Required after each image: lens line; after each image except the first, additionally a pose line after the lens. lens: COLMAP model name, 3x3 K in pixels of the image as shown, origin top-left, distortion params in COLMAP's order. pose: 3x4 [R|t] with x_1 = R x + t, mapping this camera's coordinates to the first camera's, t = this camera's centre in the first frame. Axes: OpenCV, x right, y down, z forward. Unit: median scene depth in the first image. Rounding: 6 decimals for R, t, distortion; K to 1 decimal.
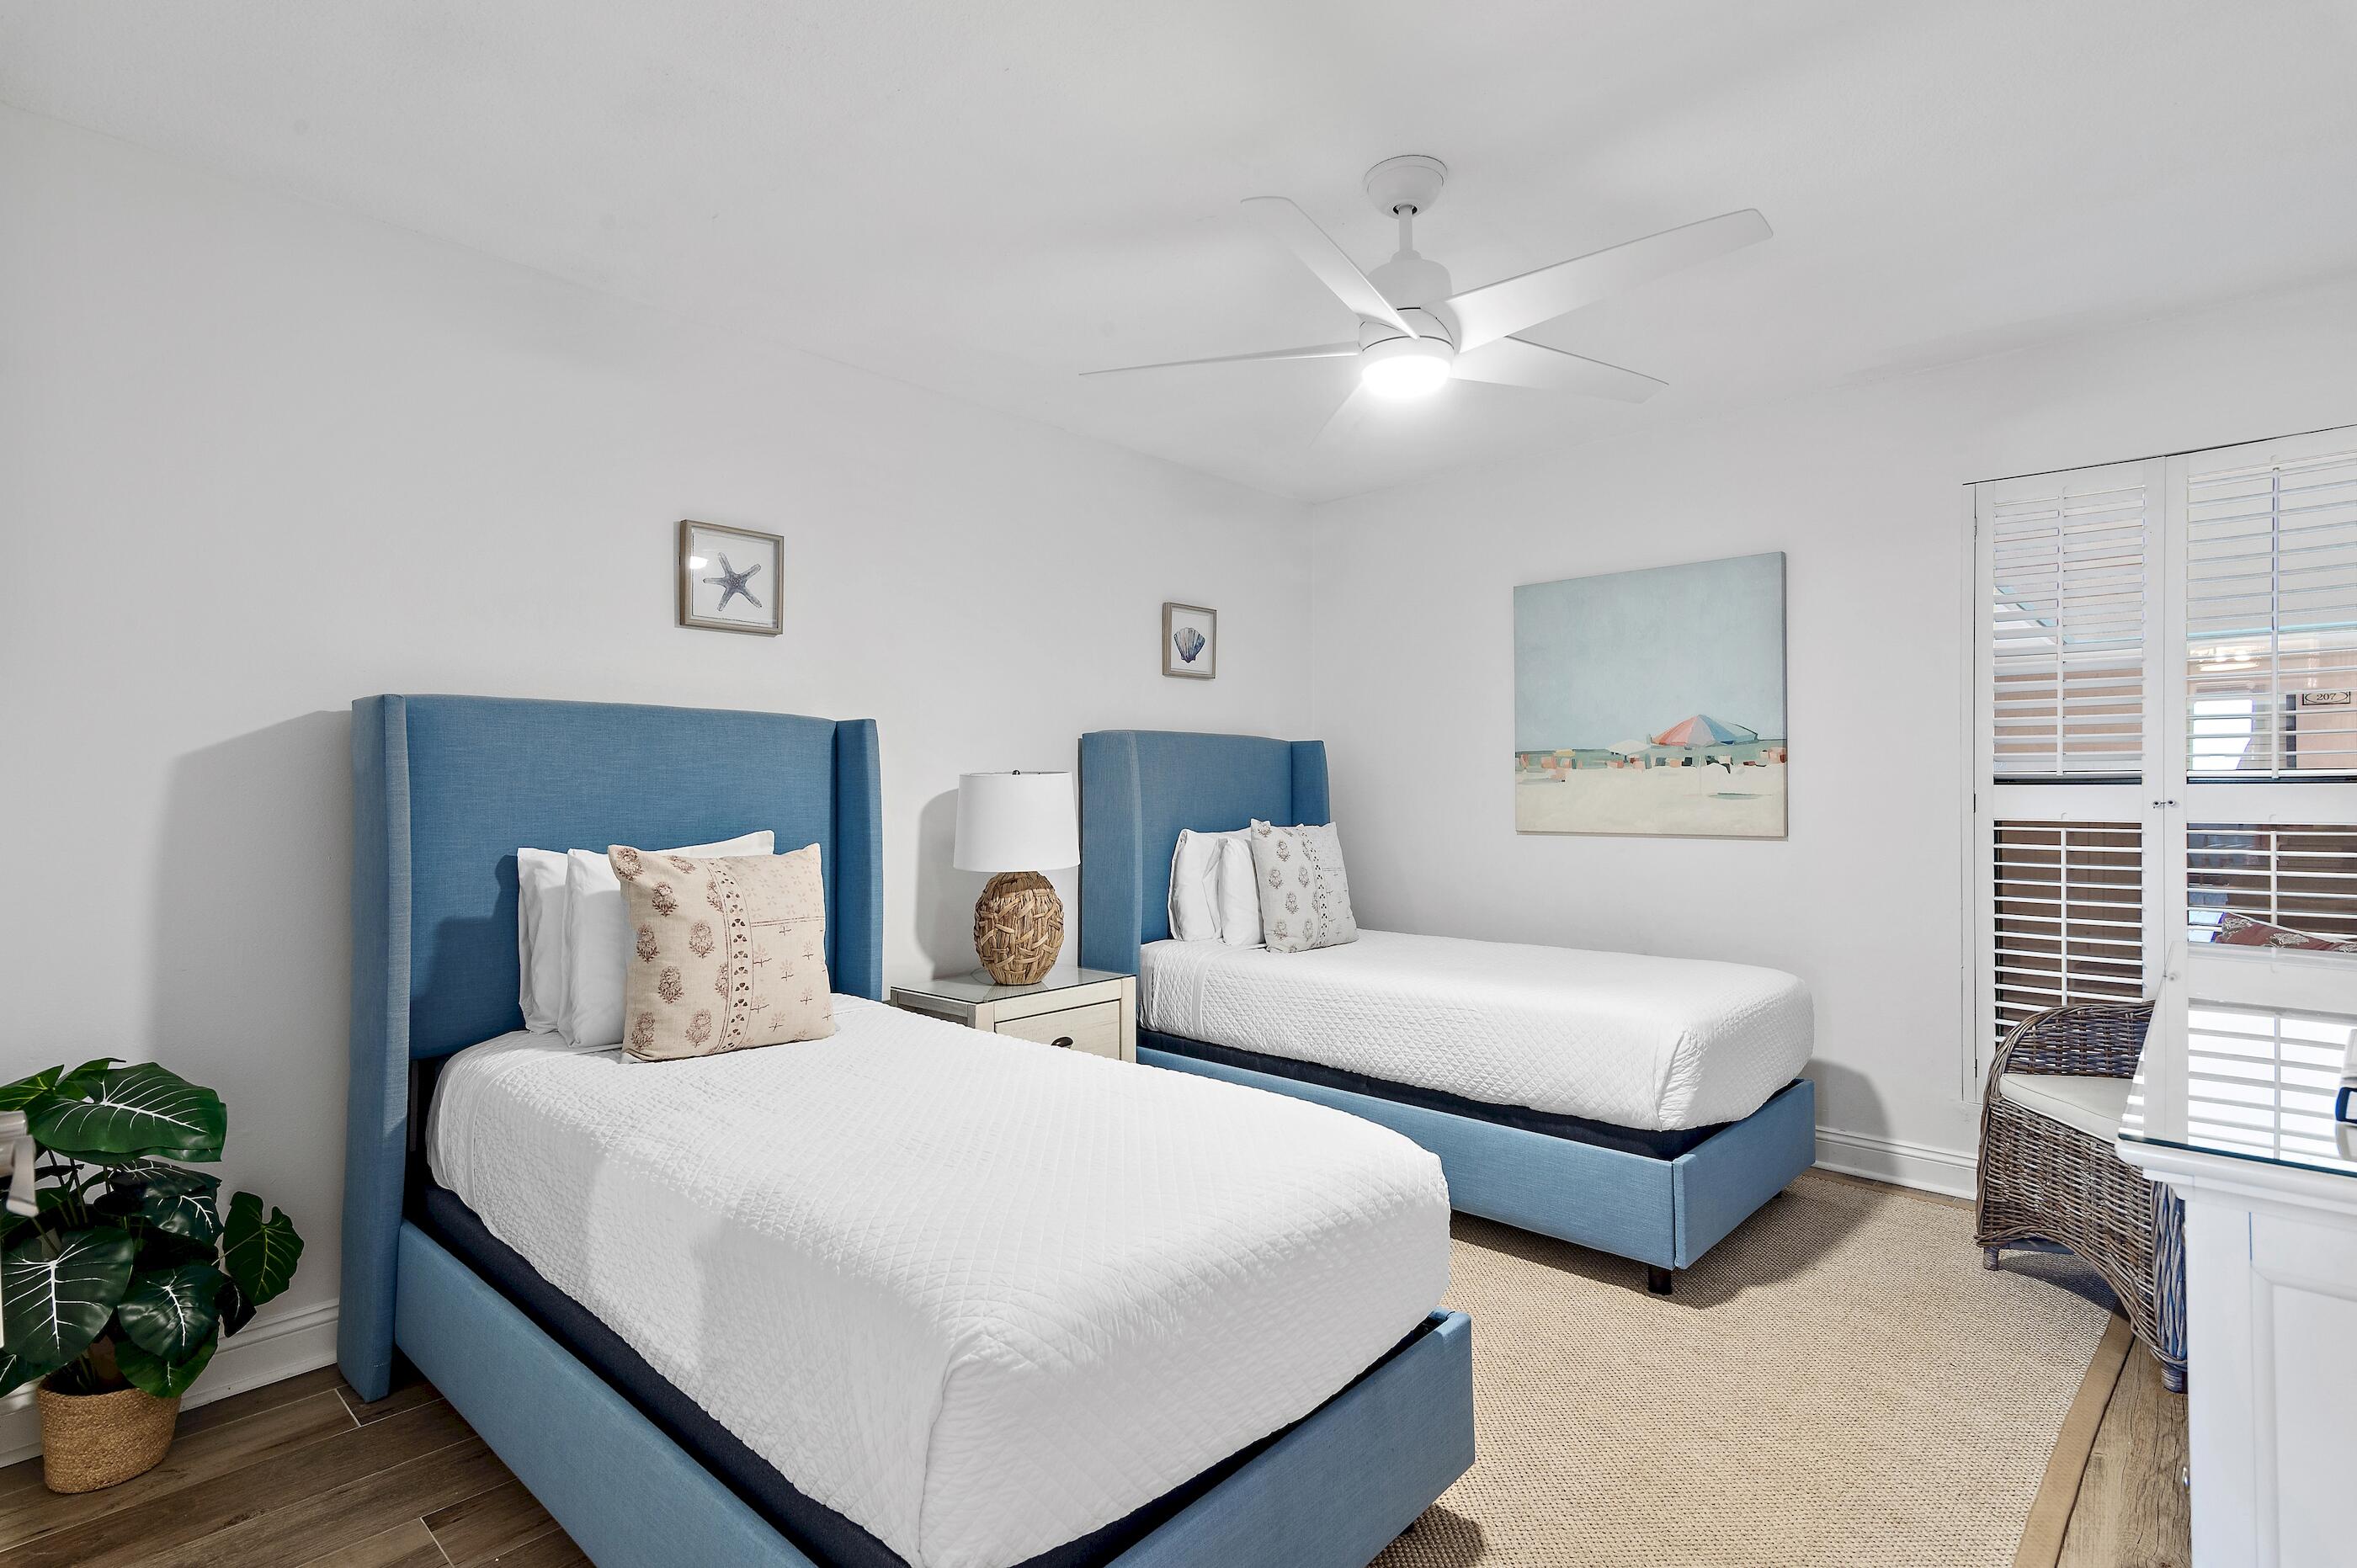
lens RADIAL K [[1168.3, 0, 1156.3], [0, 1168.3, 764.9], [0, 0, 1]] dist [-0.001004, -0.000719]
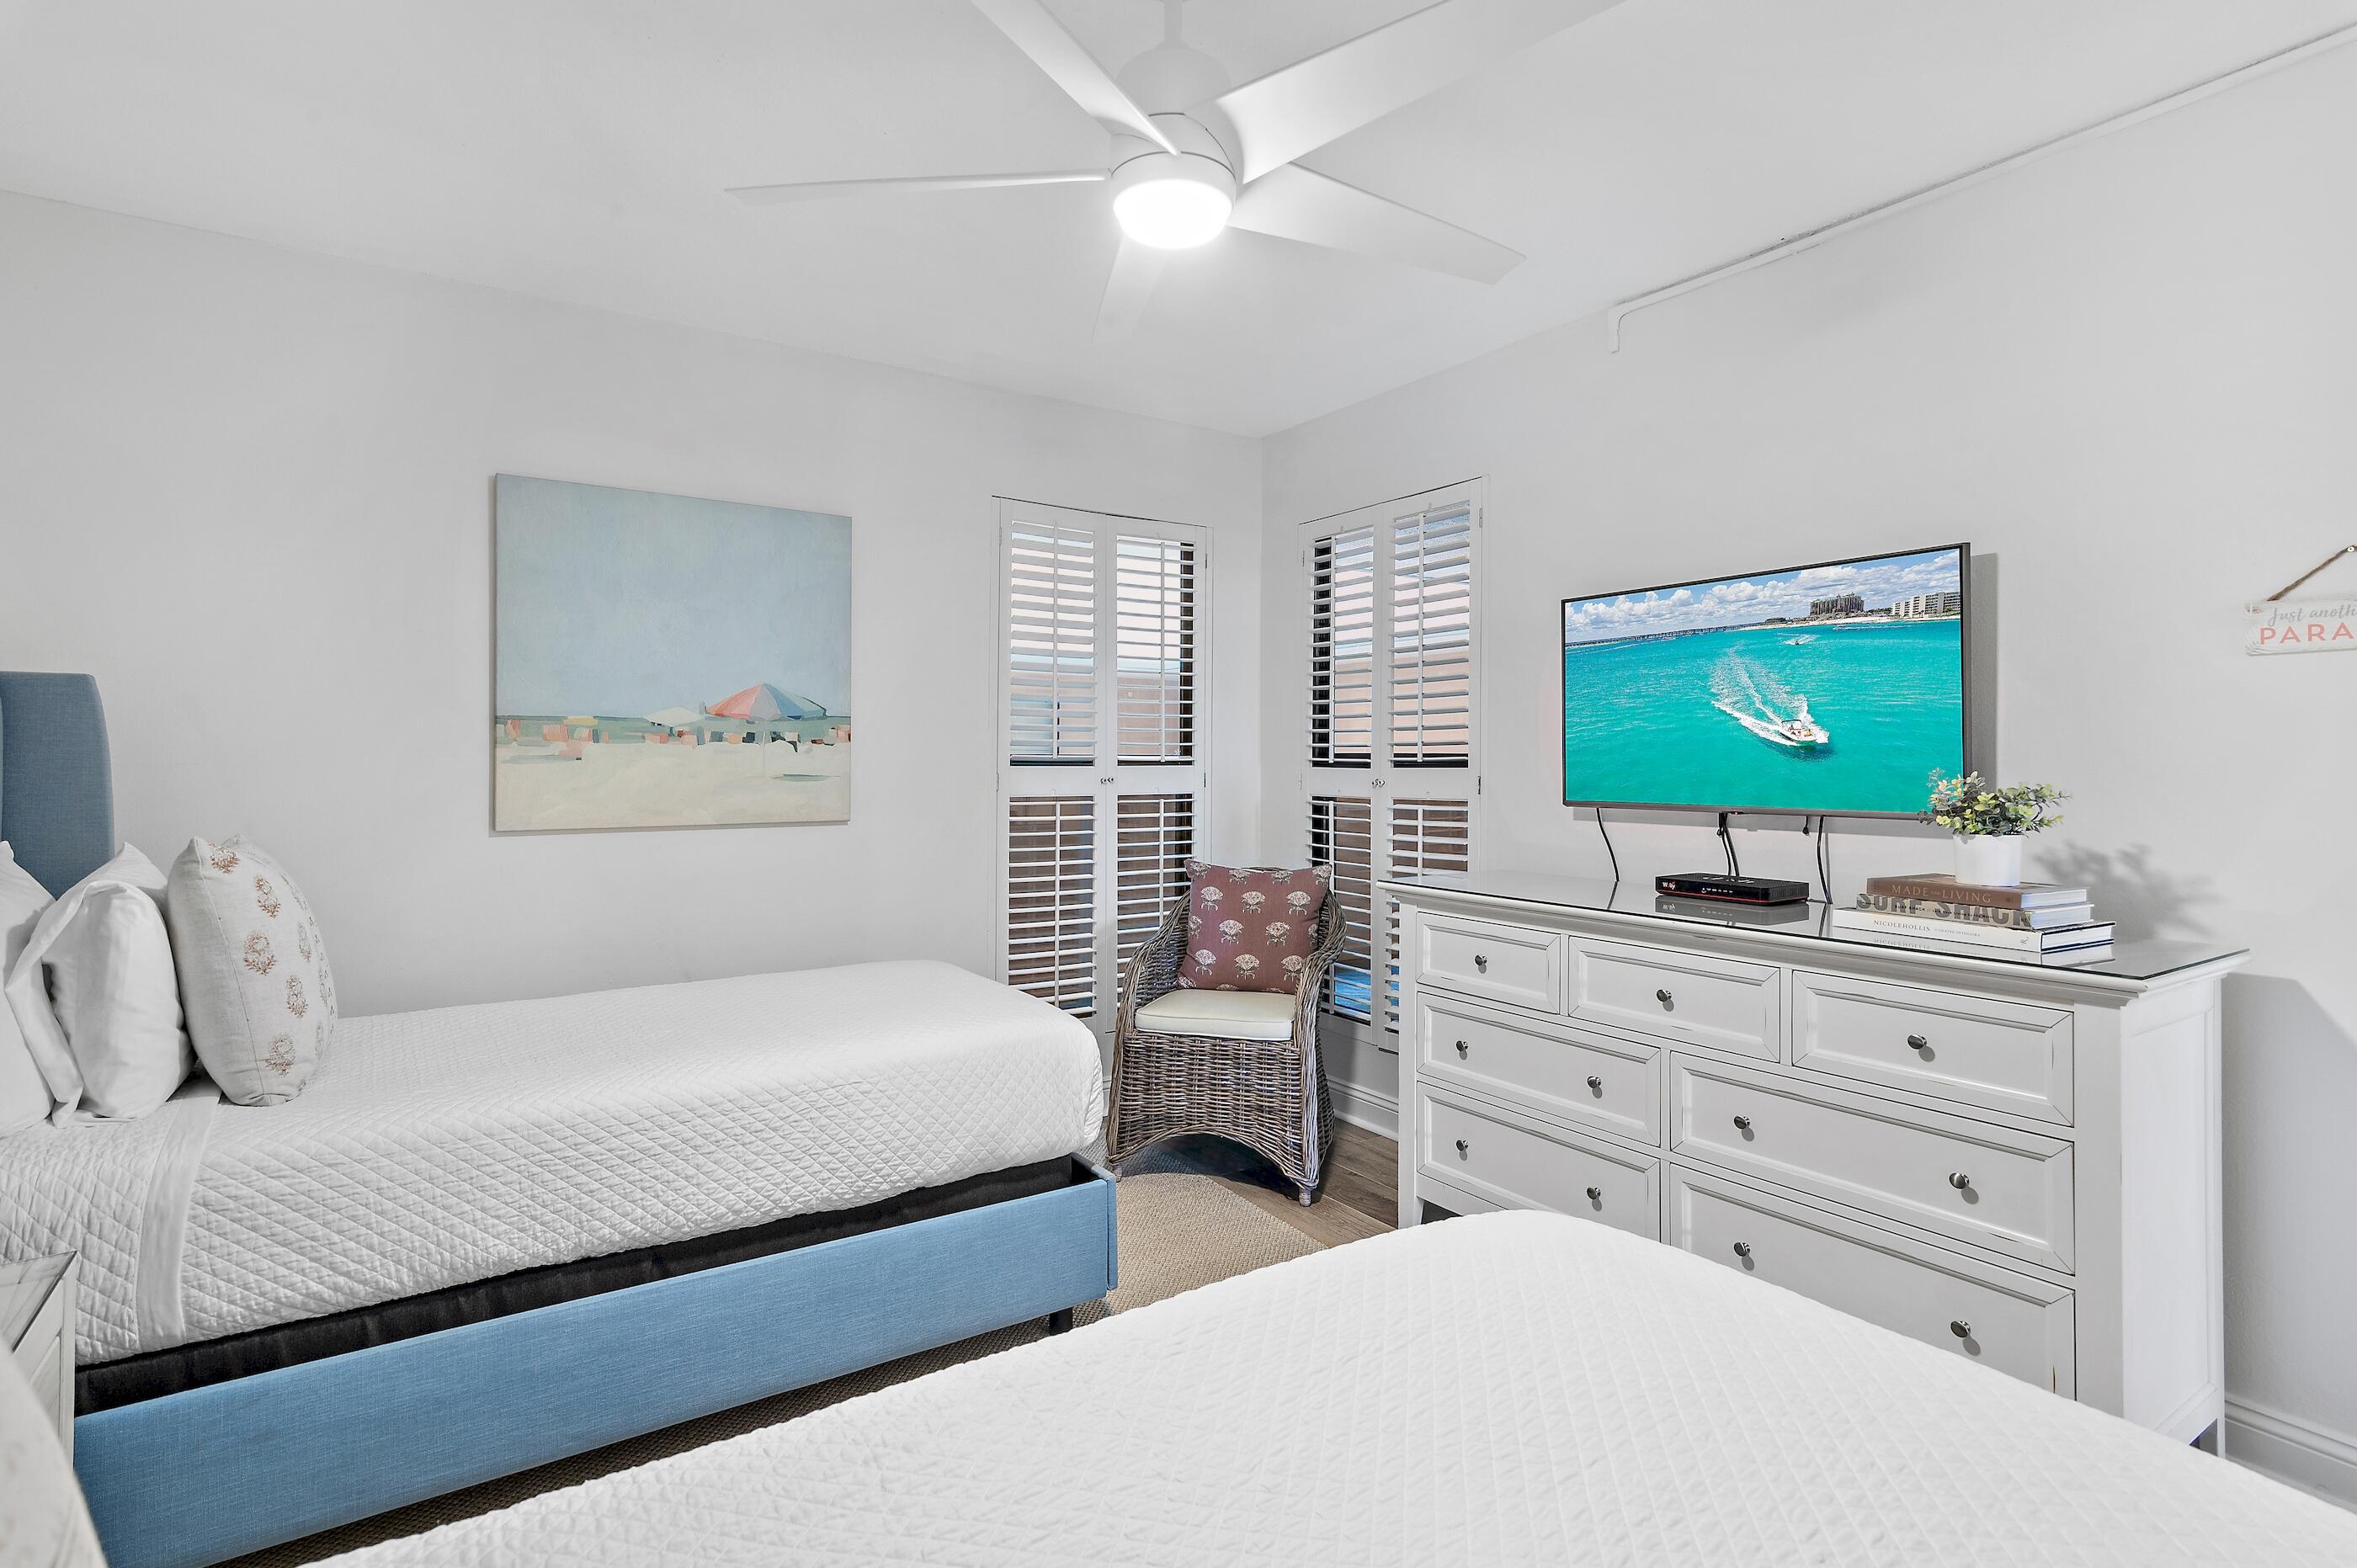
lens RADIAL K [[1168.3, 0, 1156.3], [0, 1168.3, 764.9], [0, 0, 1]] dist [-0.001004, -0.000719]
pose [[0.199899, 0.000043, 0.979816, -0.320757], [-0.020662, 0.999778, 0.004171, 0.007590], [-0.979599, -0.021078, 0.199856, 0.557908]]
